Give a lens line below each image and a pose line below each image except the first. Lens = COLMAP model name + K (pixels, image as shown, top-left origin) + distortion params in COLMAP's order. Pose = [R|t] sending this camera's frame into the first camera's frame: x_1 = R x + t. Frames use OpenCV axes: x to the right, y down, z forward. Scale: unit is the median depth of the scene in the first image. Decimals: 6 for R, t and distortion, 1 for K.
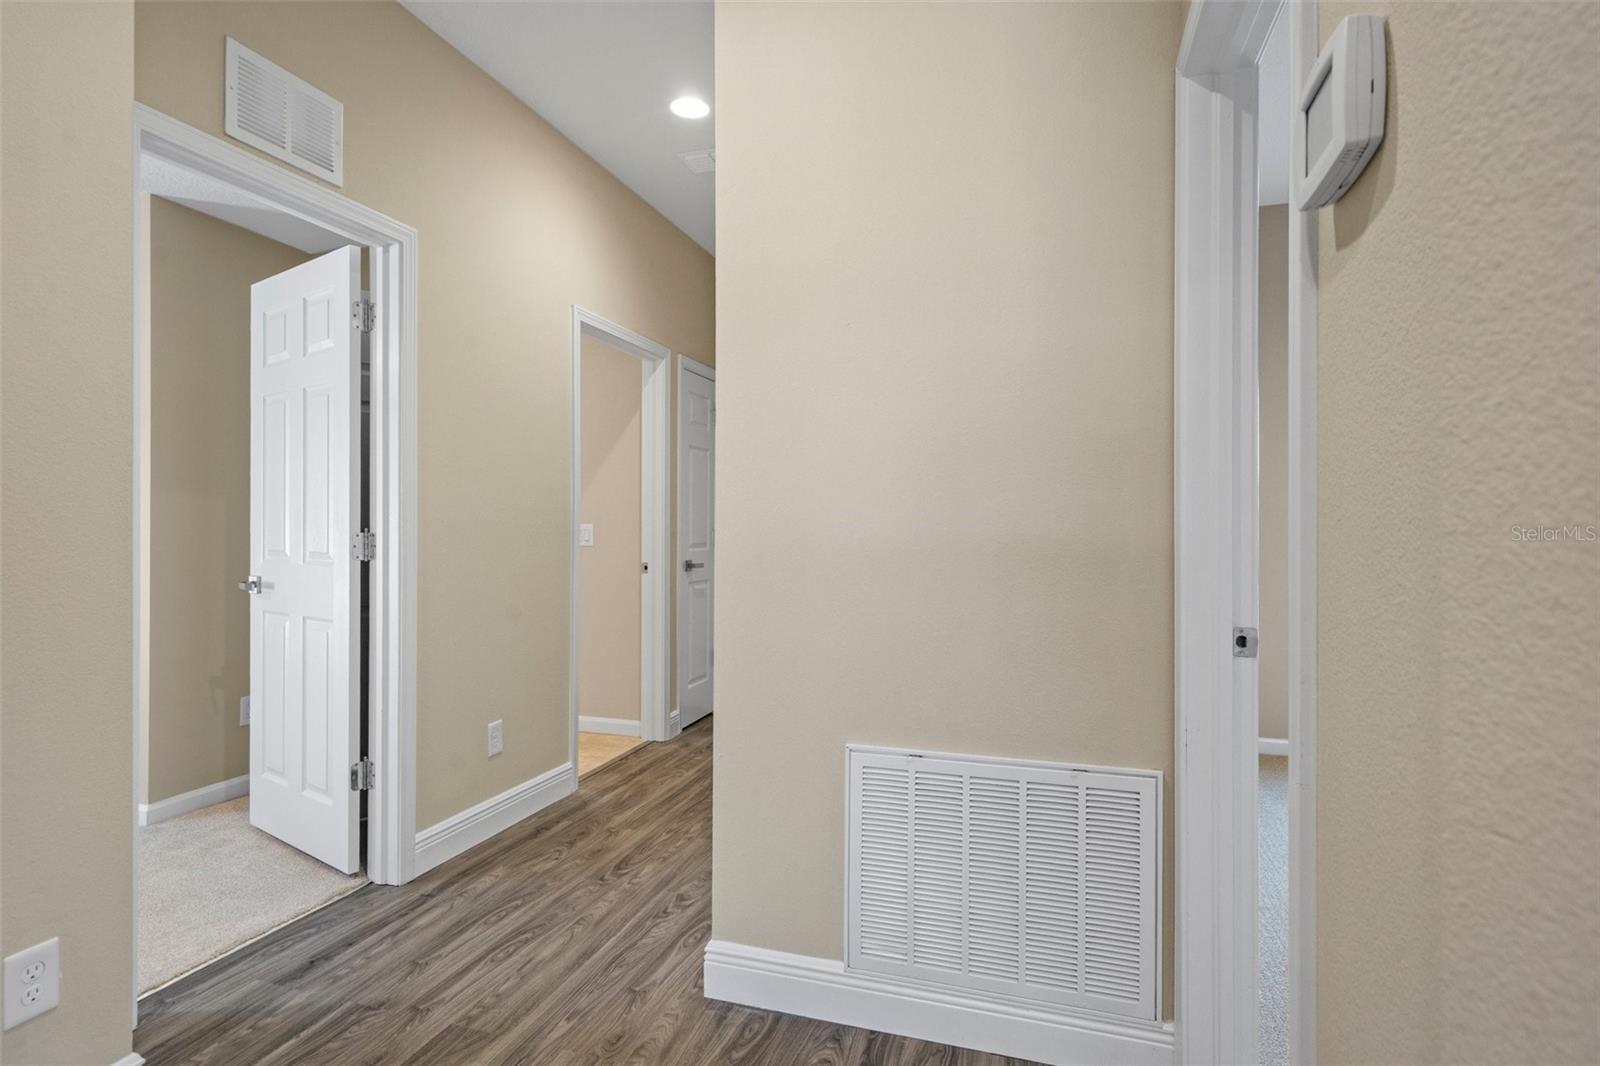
lens RADIAL K [[809.7, 0, 796.5], [0, 809.7, 525.1], [0, 0, 1]] dist [0.003406, -0.000540]
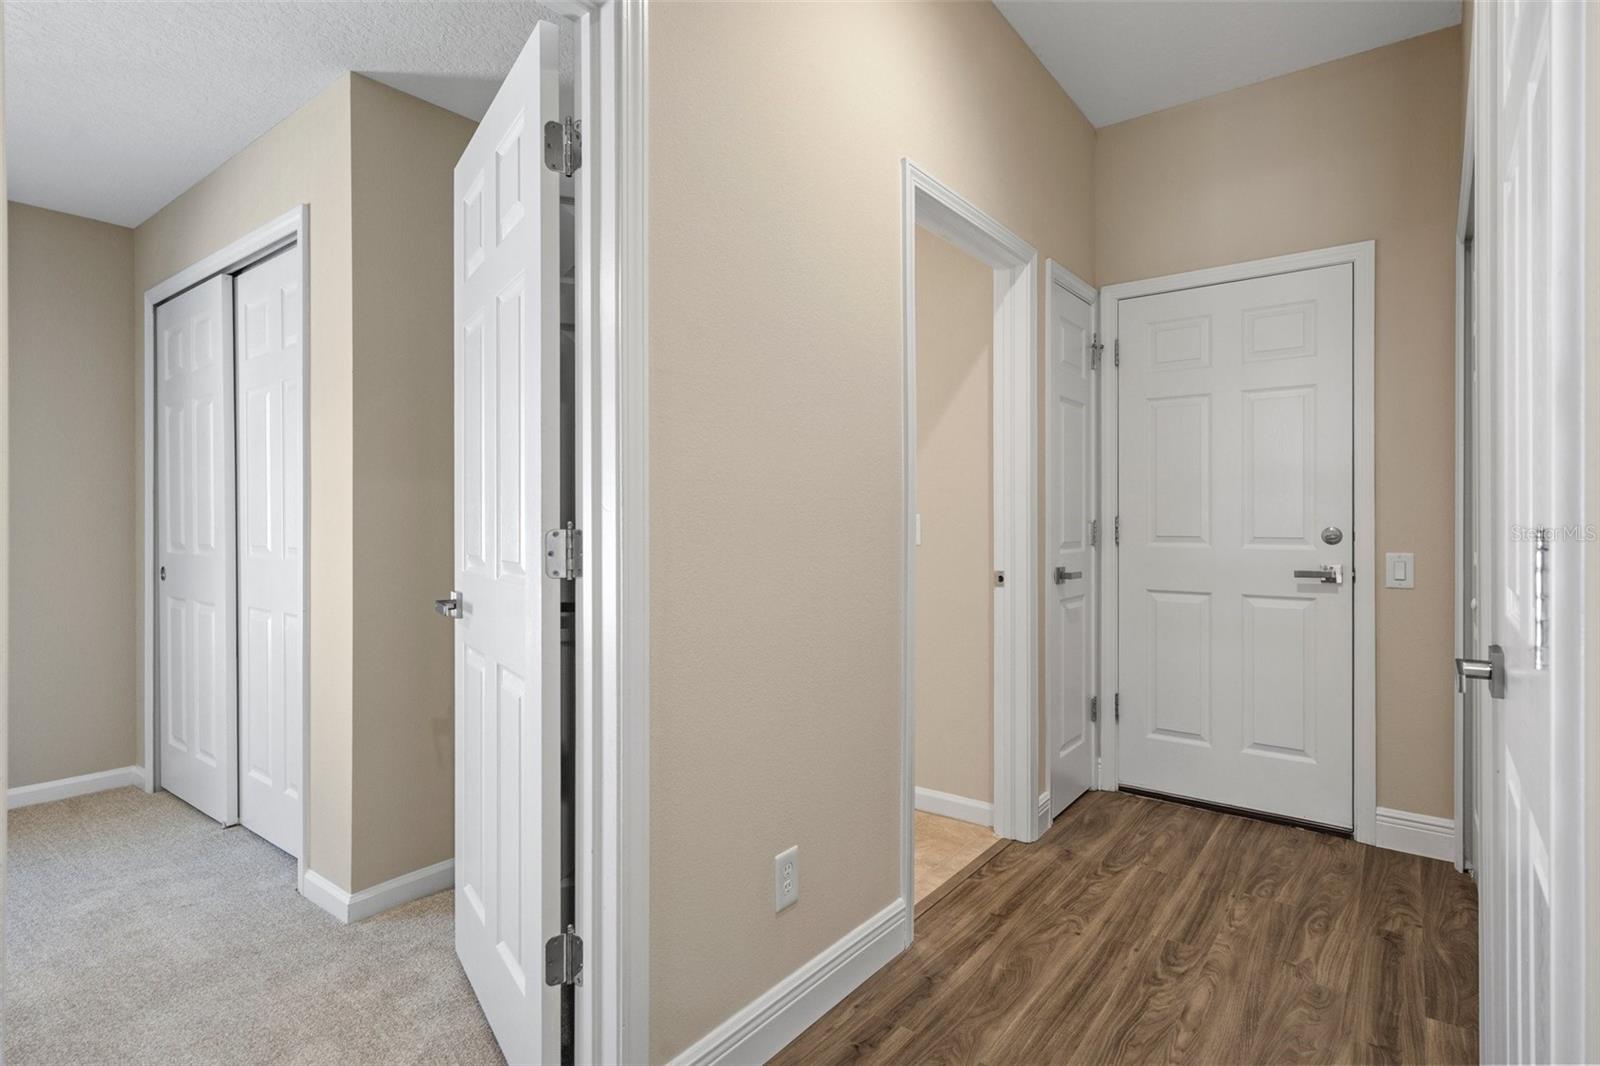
lens RADIAL K [[812.4, 0, 797.8], [0, 812.4, 514.7], [0, 0, 1]] dist [0.004288, -0.000415]
pose [[0.937461, -0.004168, -0.348065, -0.137283], [0.003640, 0.999991, -0.002172, 0.000700], [0.348071, 0.000770, 0.937468, 0.390913]]
